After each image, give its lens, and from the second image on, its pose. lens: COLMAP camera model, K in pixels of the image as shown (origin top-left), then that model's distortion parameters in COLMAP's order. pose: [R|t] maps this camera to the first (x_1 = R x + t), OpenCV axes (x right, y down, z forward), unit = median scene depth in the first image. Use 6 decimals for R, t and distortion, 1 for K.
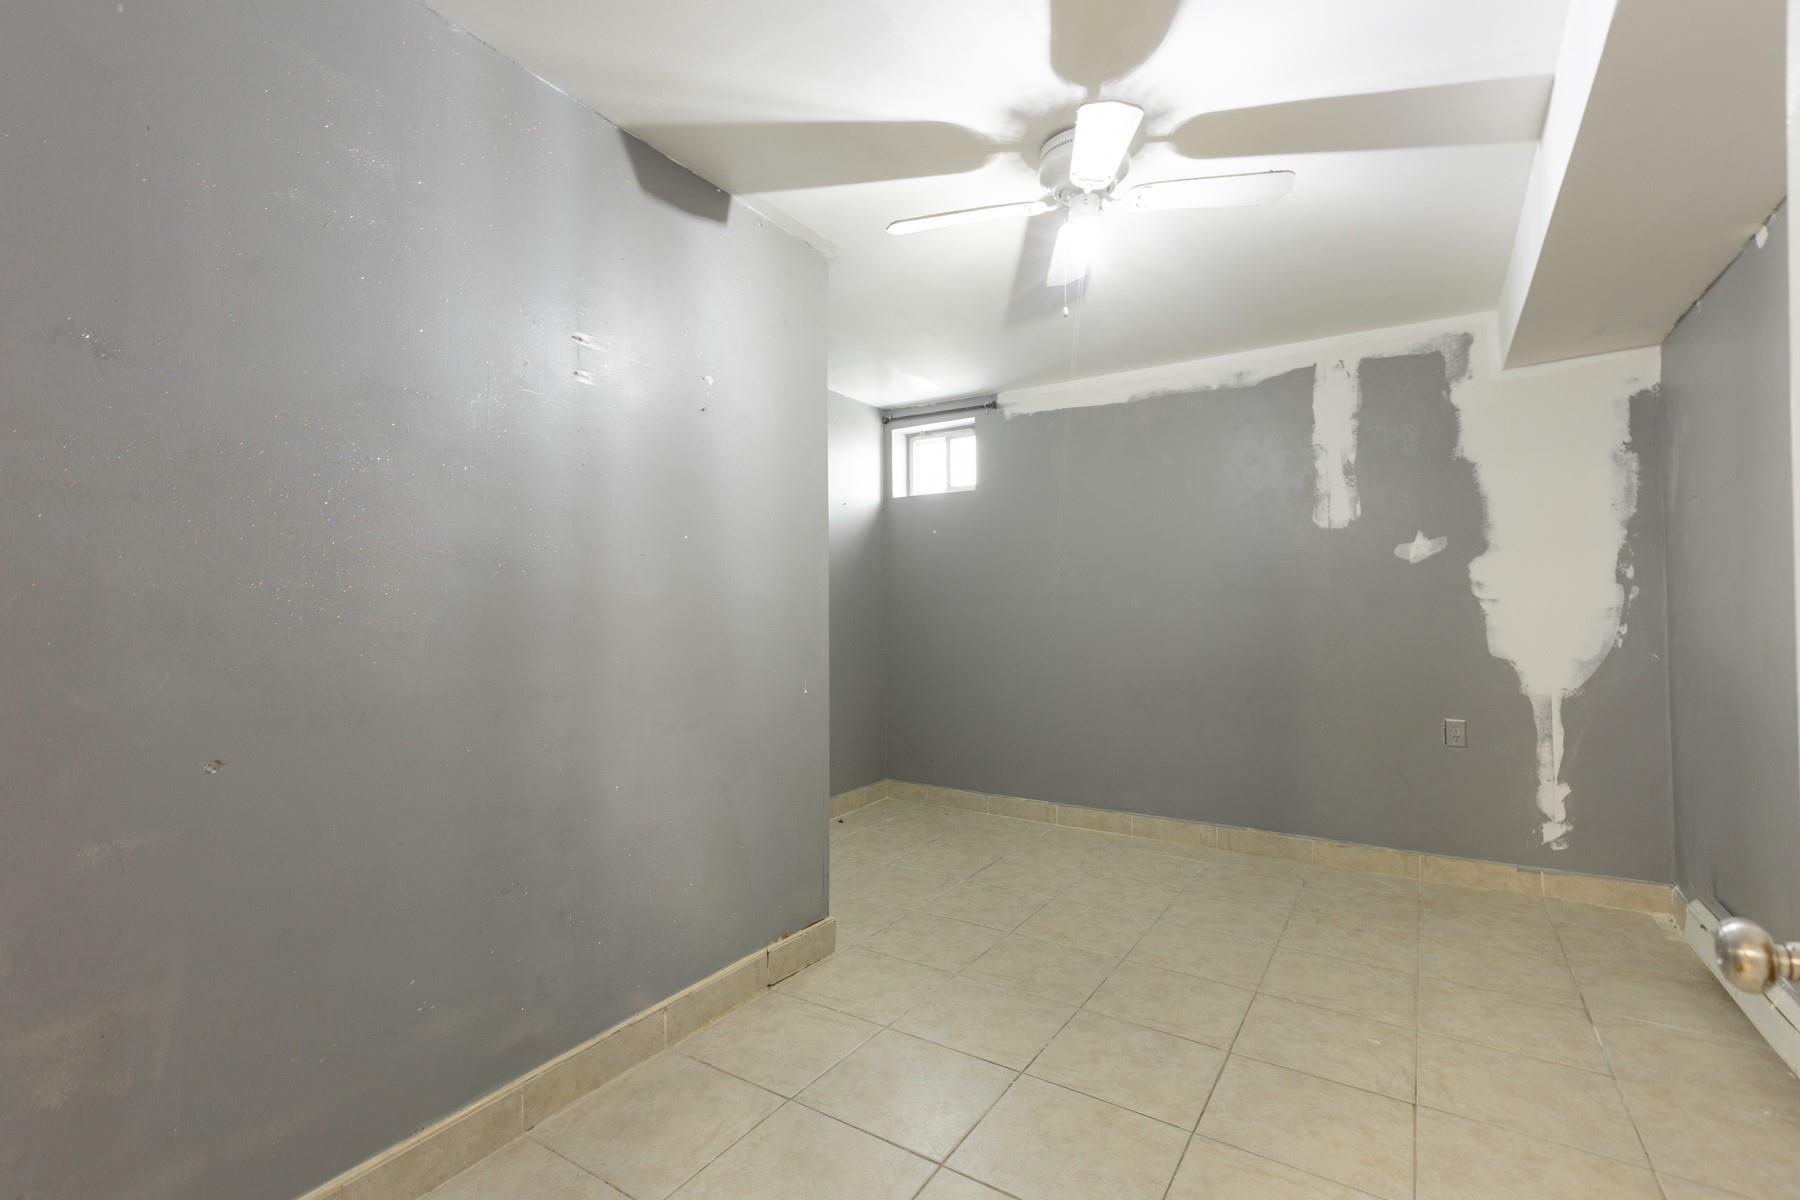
lens RADIAL K [[823.2, 0, 891.5], [0, 823.2, 596.5], [0, 0, 1]] dist [0.003886, -0.000969]
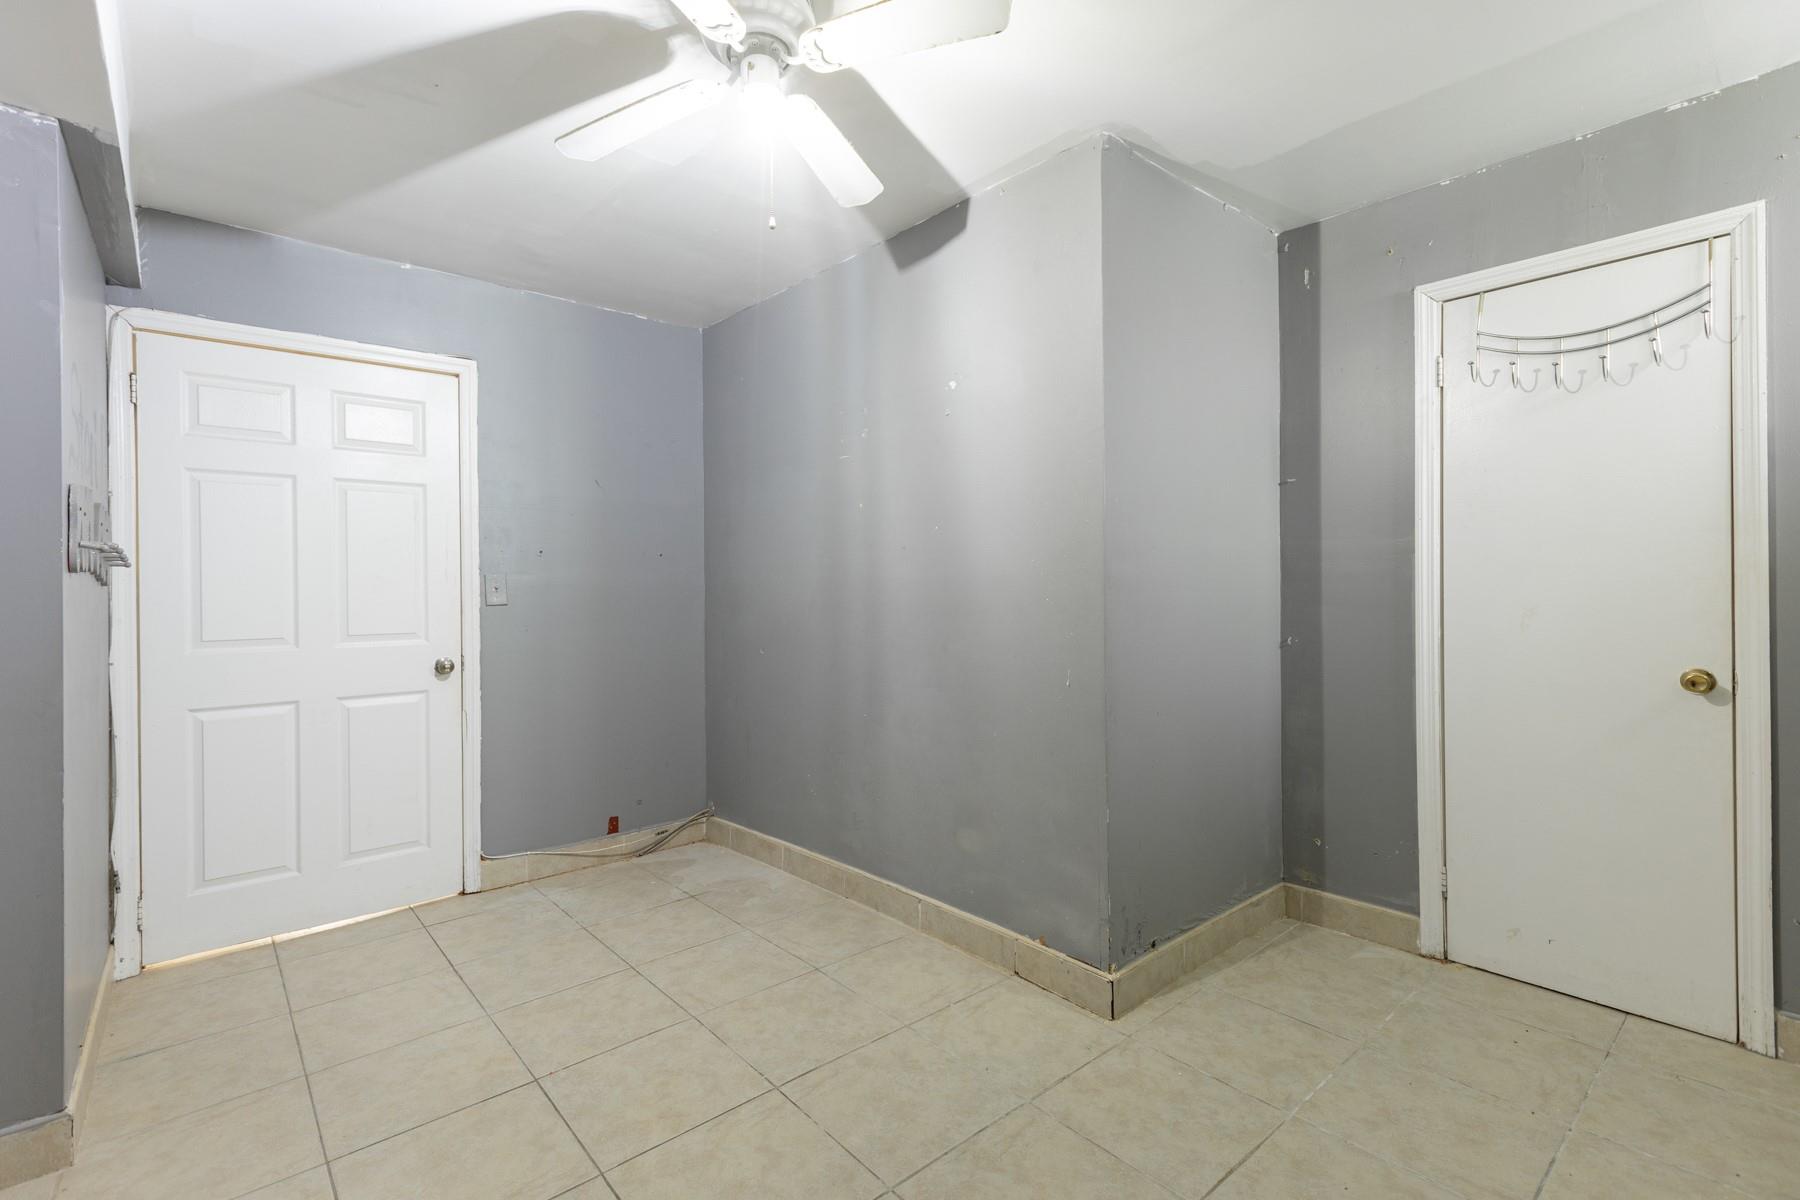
lens RADIAL K [[823.2, 0, 891.4], [0, 823.2, 600.7], [0, 0, 1]] dist [0.003886, -0.000969]
pose [[-0.291414, 0.020012, -0.956388, 0.977727], [0.025804, 0.999582, 0.013053, 0.016345], [0.956249, -0.020875, -0.291808, 1.372822]]
